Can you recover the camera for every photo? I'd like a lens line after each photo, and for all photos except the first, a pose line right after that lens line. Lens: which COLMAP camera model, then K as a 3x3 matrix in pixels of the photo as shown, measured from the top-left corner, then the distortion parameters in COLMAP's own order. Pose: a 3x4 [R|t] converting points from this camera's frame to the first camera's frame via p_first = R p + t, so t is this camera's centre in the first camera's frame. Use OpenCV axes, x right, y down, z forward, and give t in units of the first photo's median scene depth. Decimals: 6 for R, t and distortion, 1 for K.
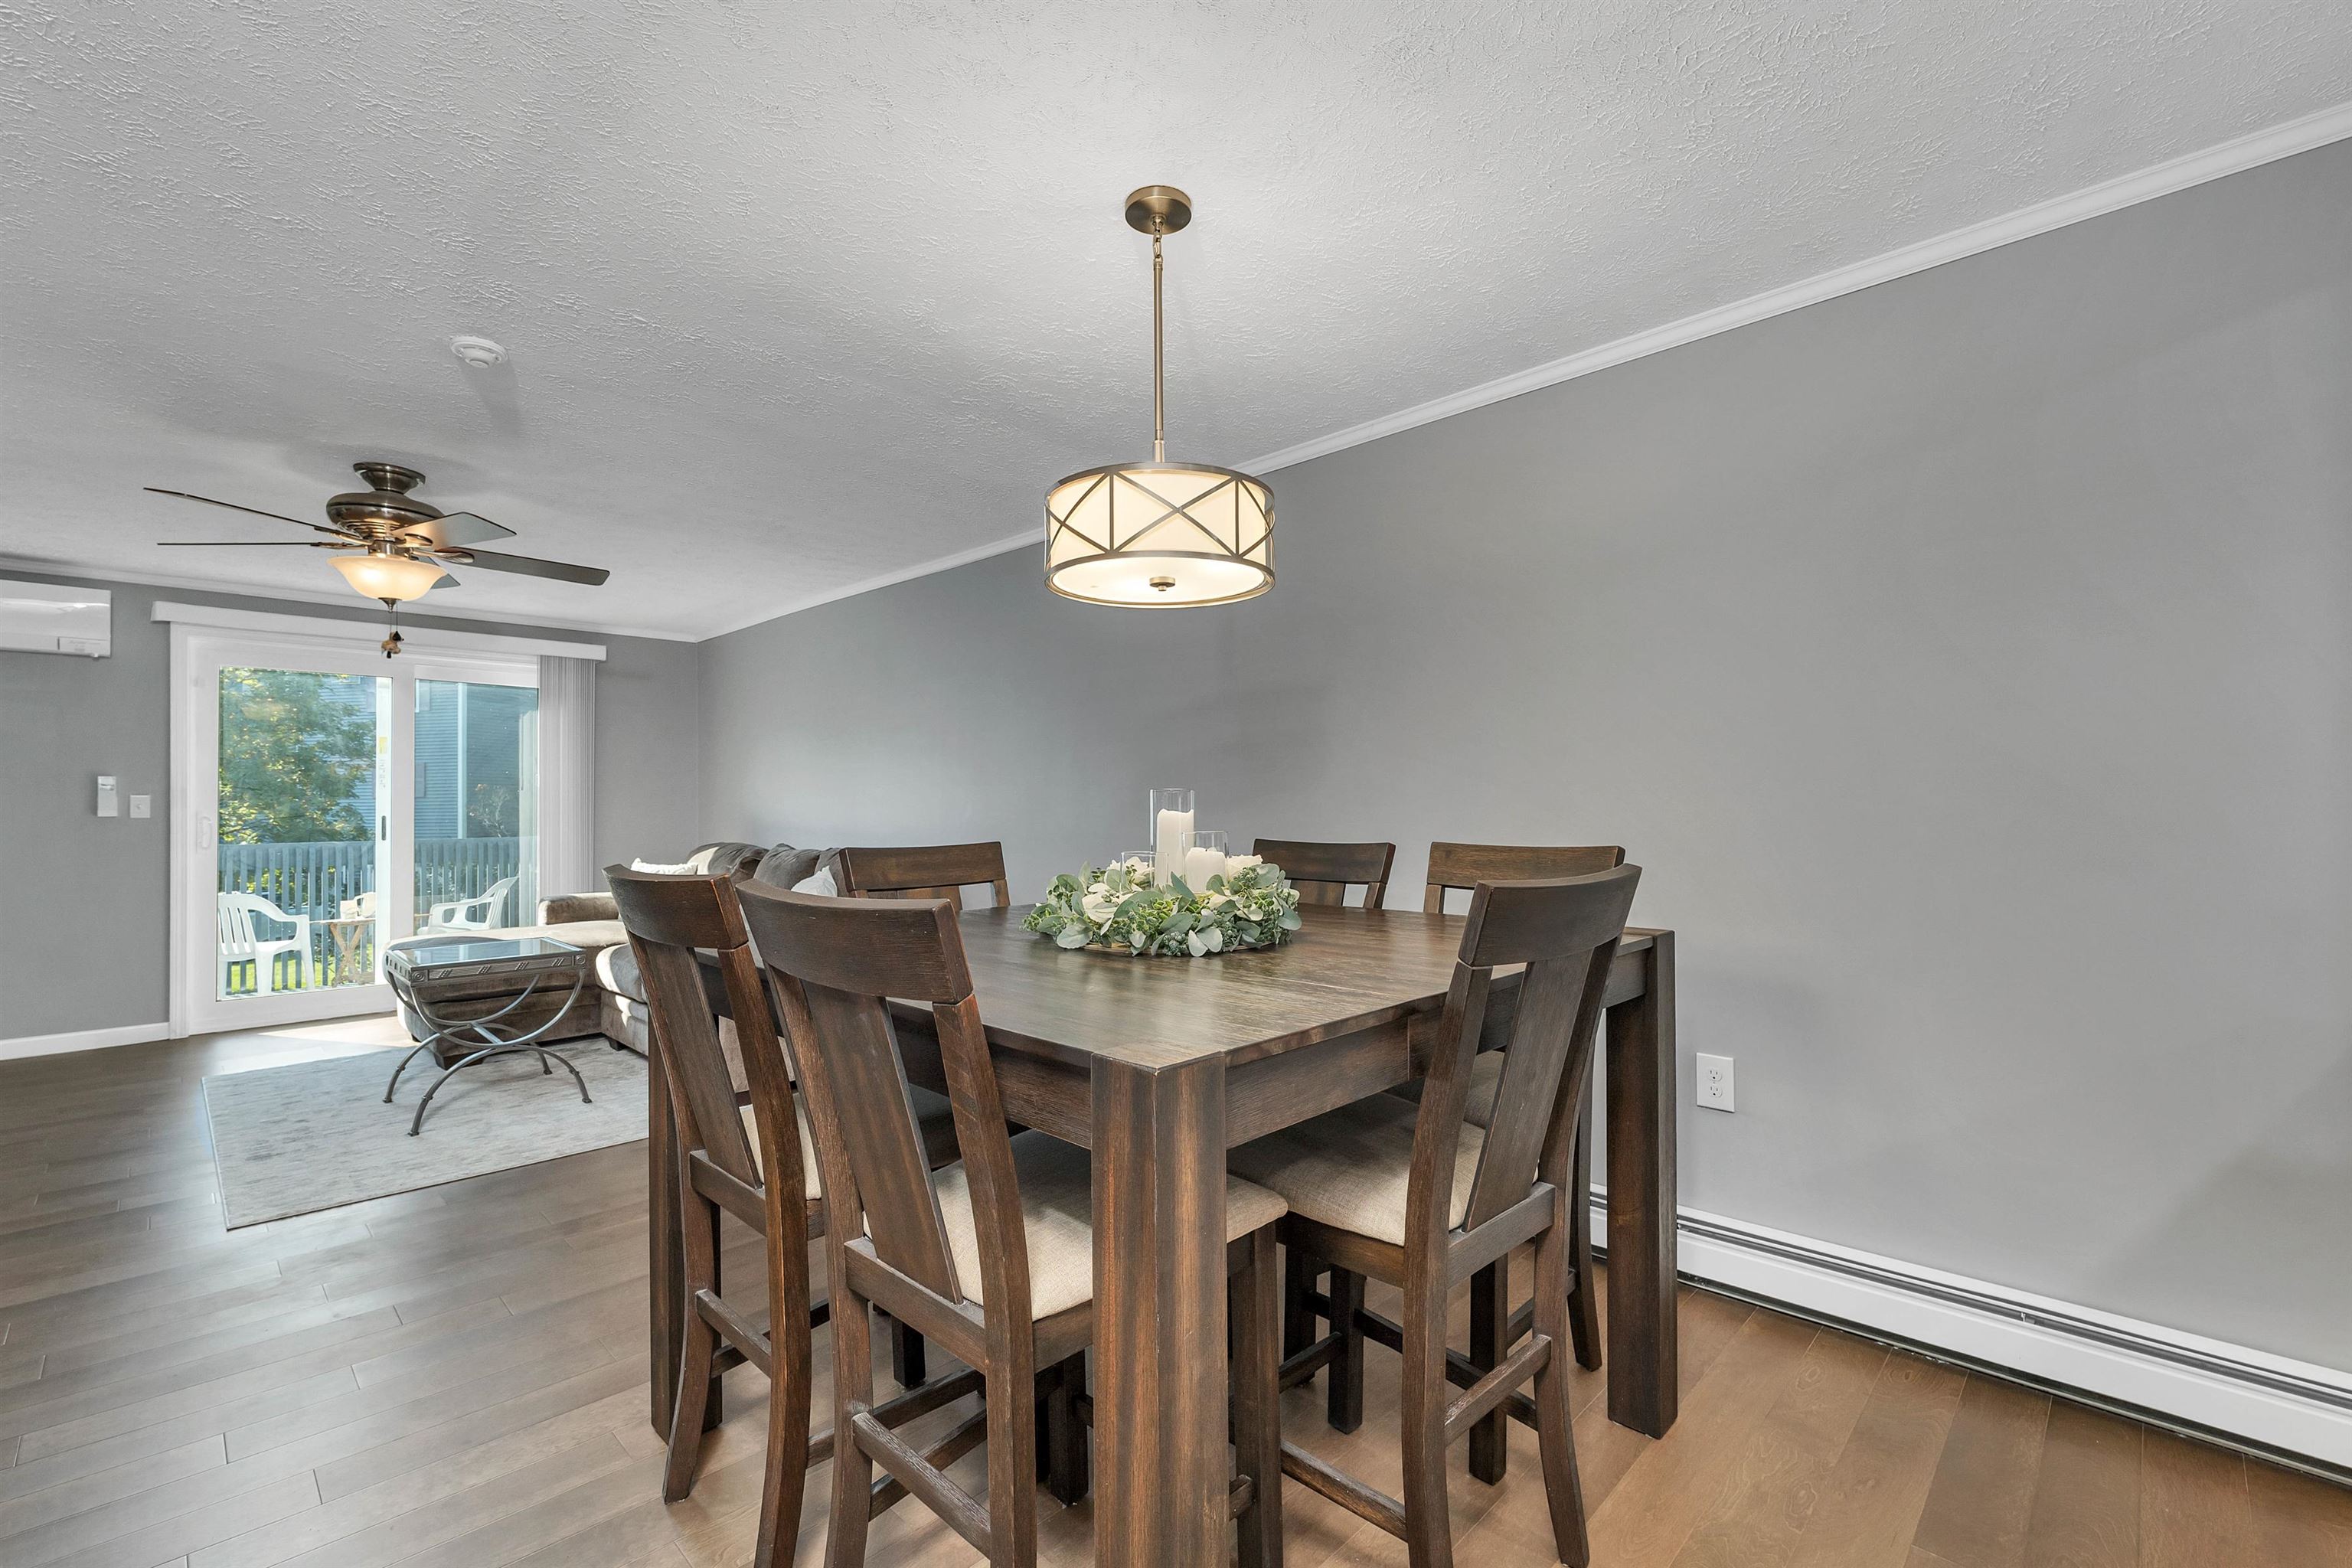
lens RADIAL K [[997.3, 0, 1184.2], [0, 997.3, 806.3], [0, 0, 1]] dist [-0.001931, -0.000771]
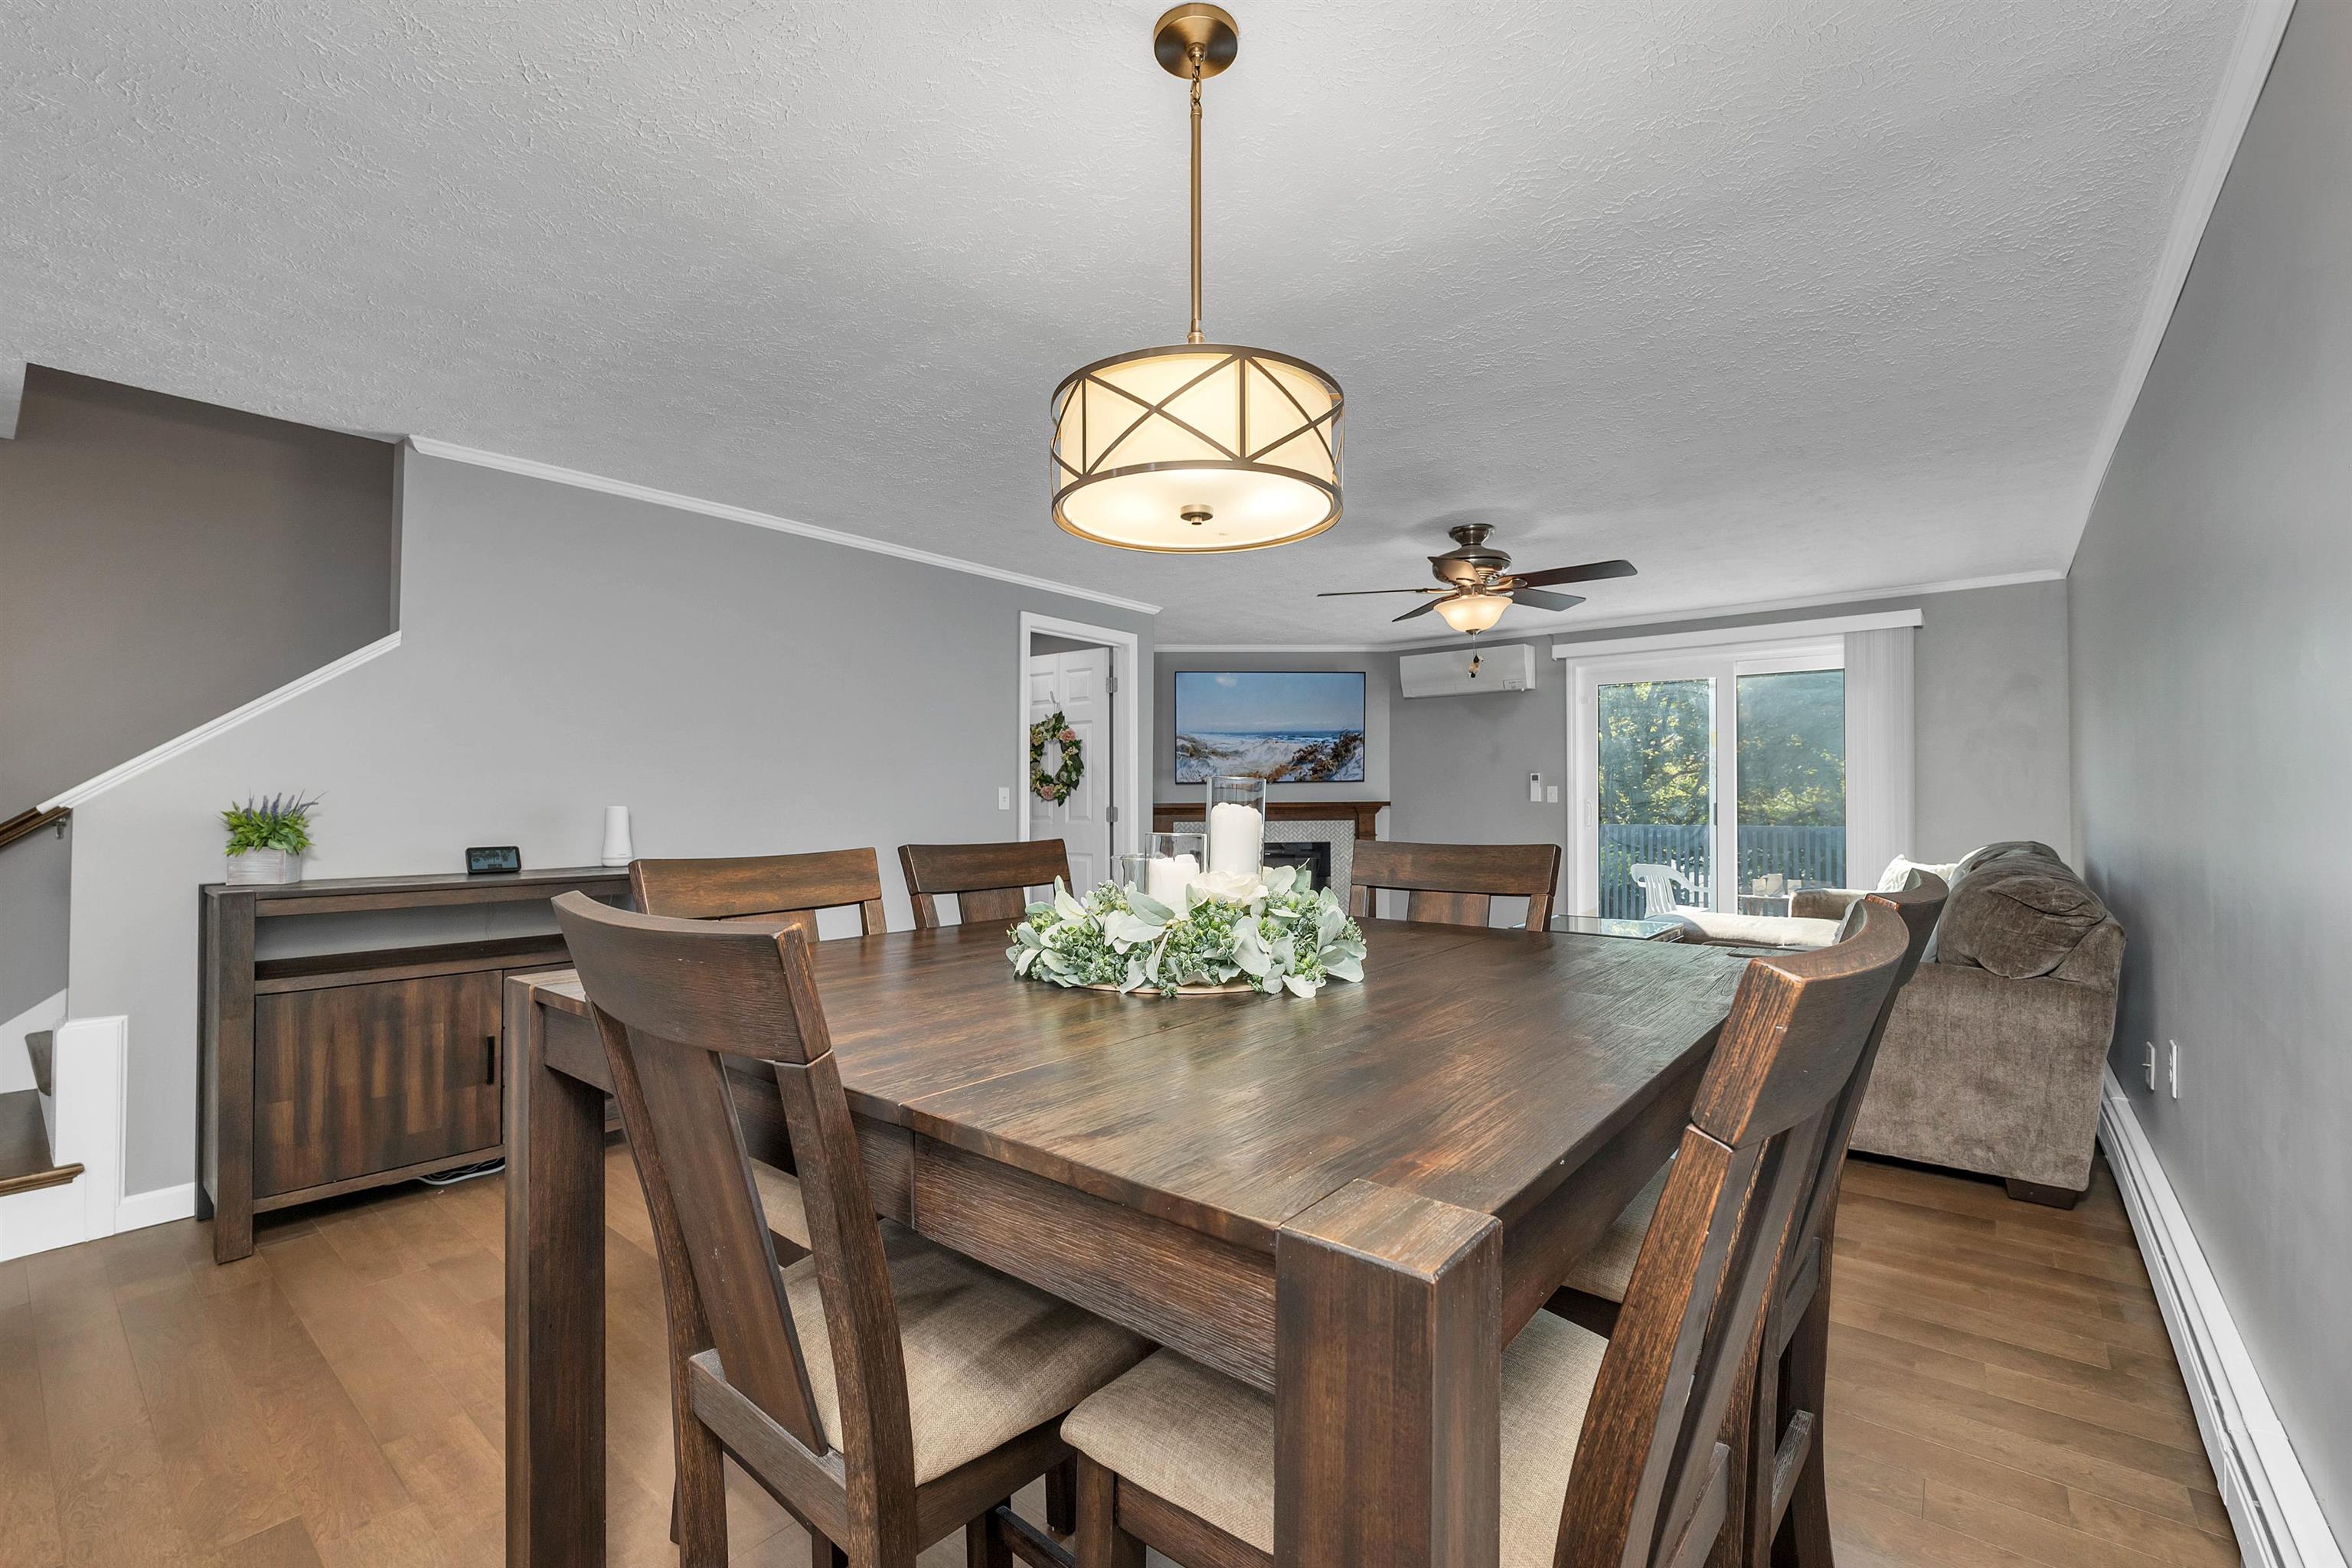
lens RADIAL K [[997.3, 0, 1166.4], [0, 997.3, 789.2], [0, 0, 1]] dist [-0.001931, -0.000771]
pose [[0.087715, -0.006429, -0.996125, 0.273992], [0.004277, 0.999972, -0.006078, -0.000812], [0.996136, -0.003728, 0.087740, 0.331859]]
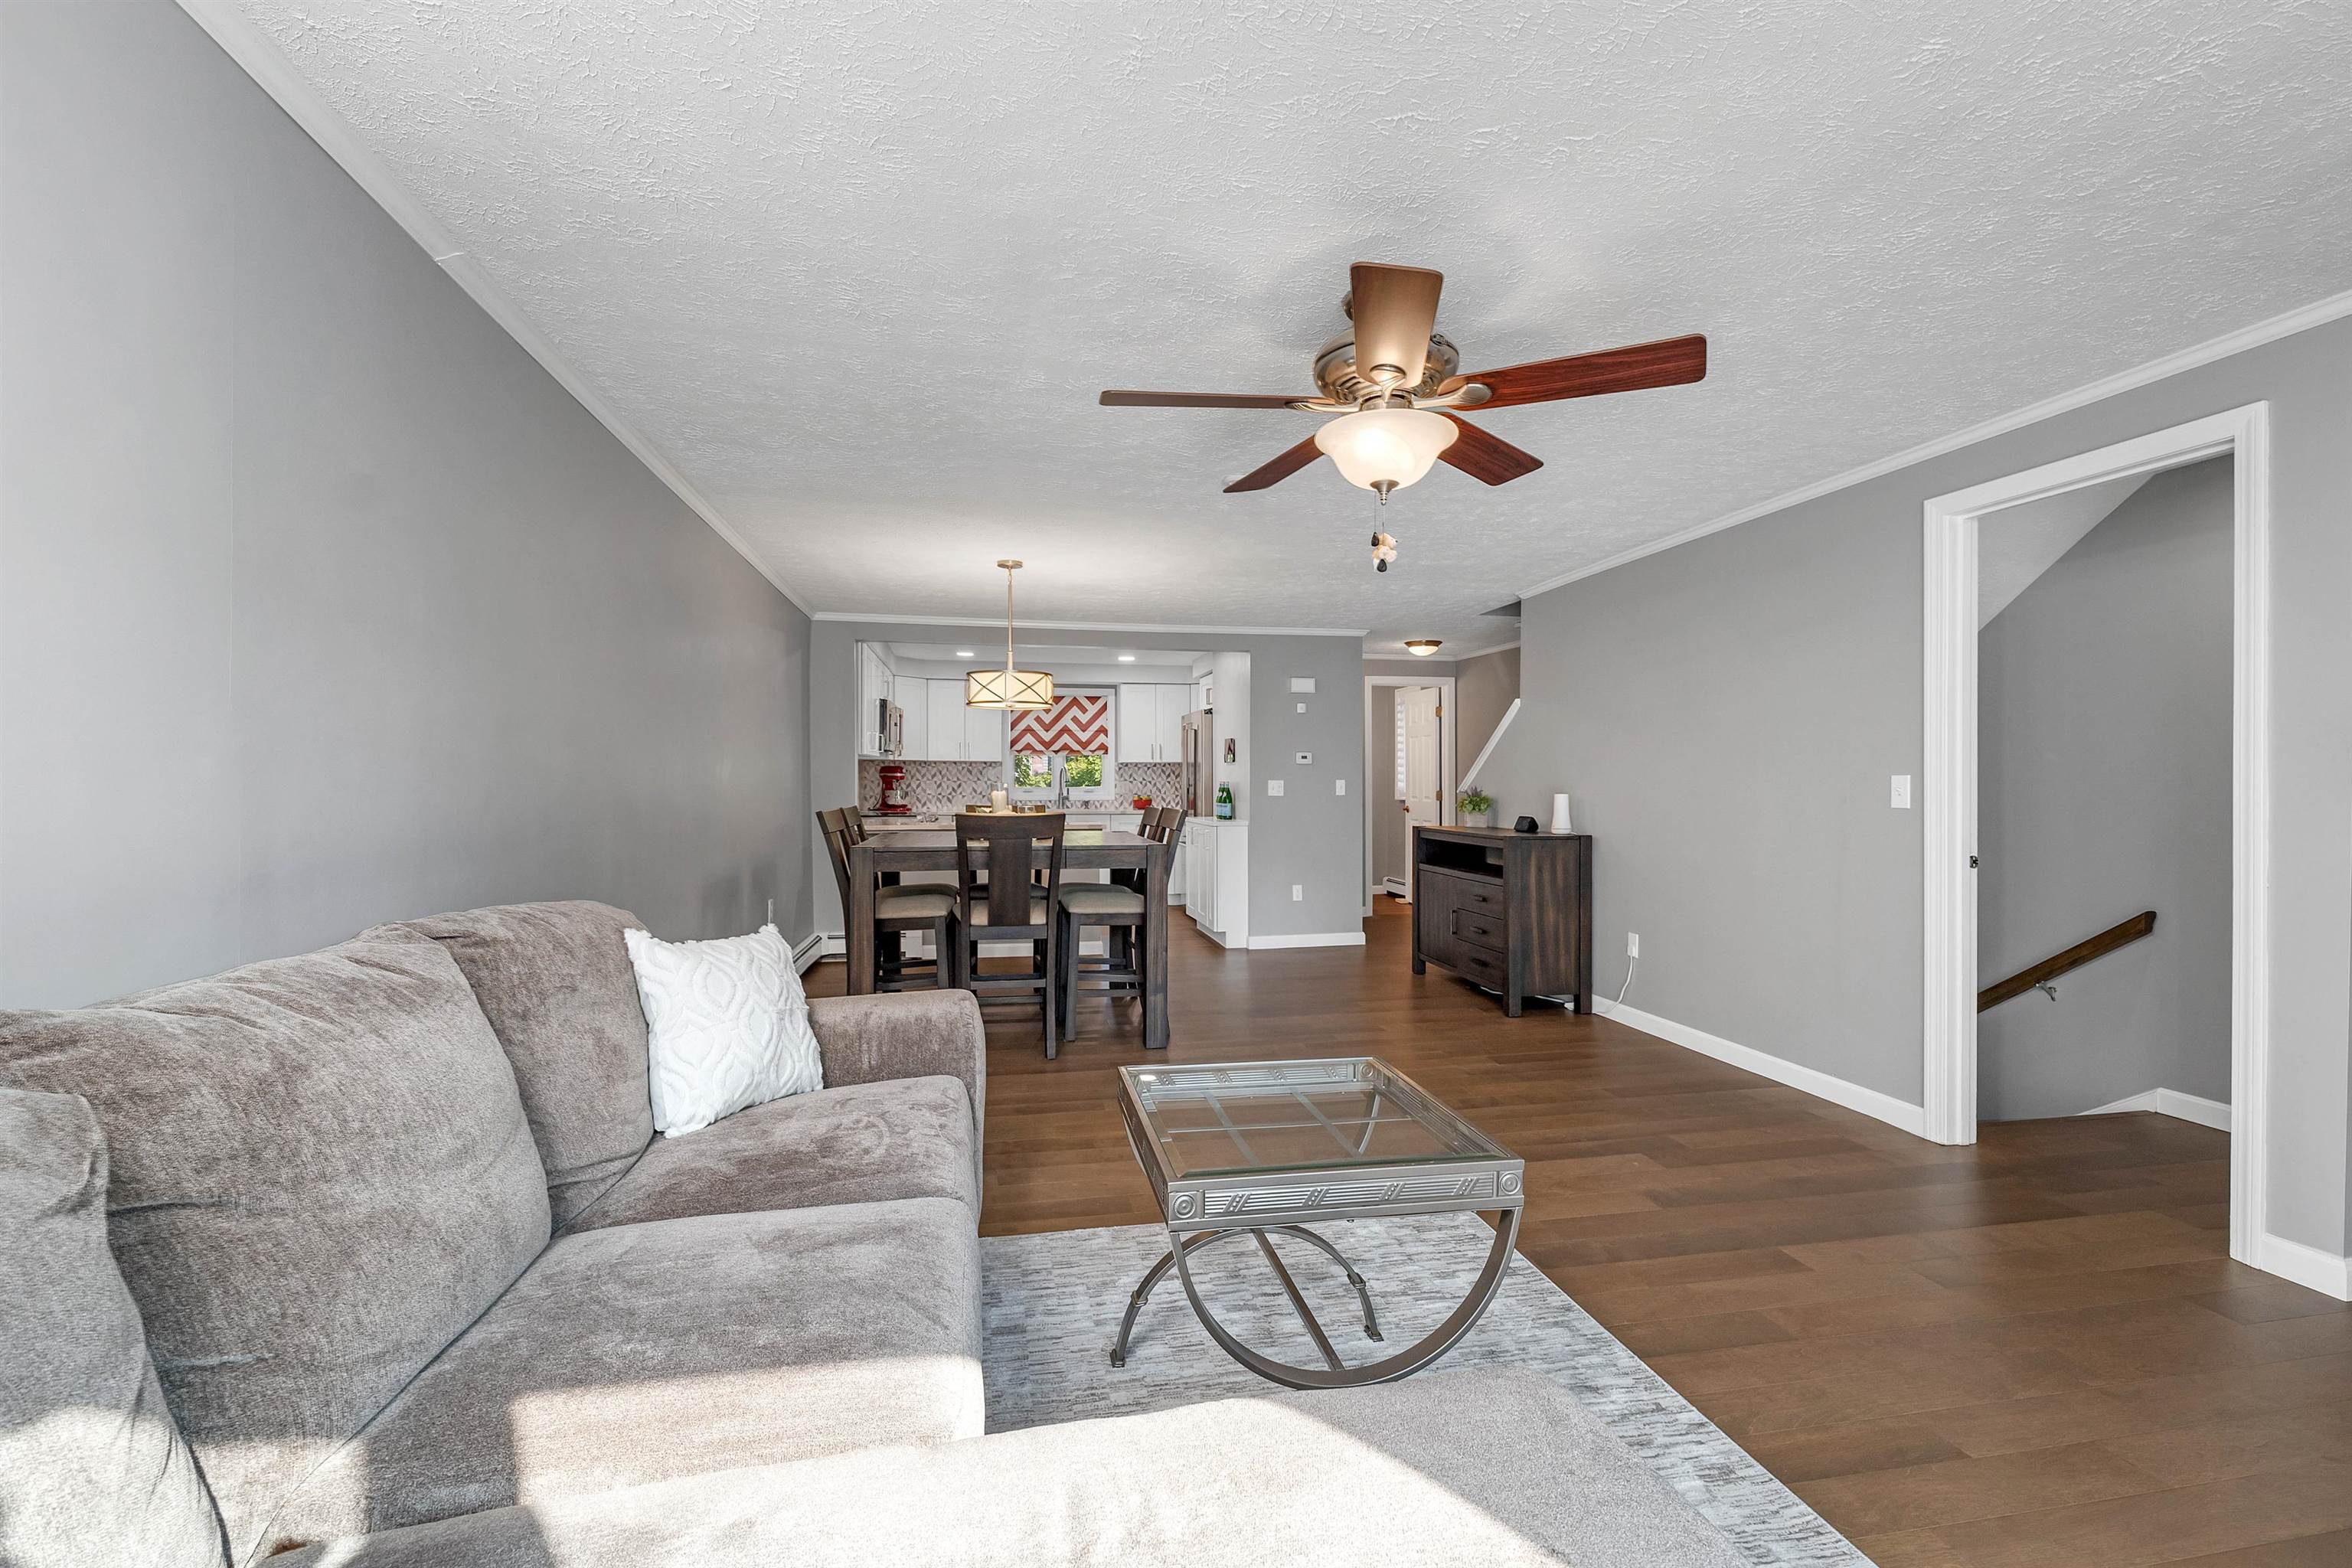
lens RADIAL K [[1001.5, 0, 1162.0], [0, 1001.5, 783.7], [0, 0, 1]] dist [0.008208, -0.001093]
pose [[-0.809492, 0.003928, 0.587118, -0.705776], [0.001520, 0.999988, -0.004593, -0.001368], [-0.587130, -0.002826, -0.809488, 1.075817]]
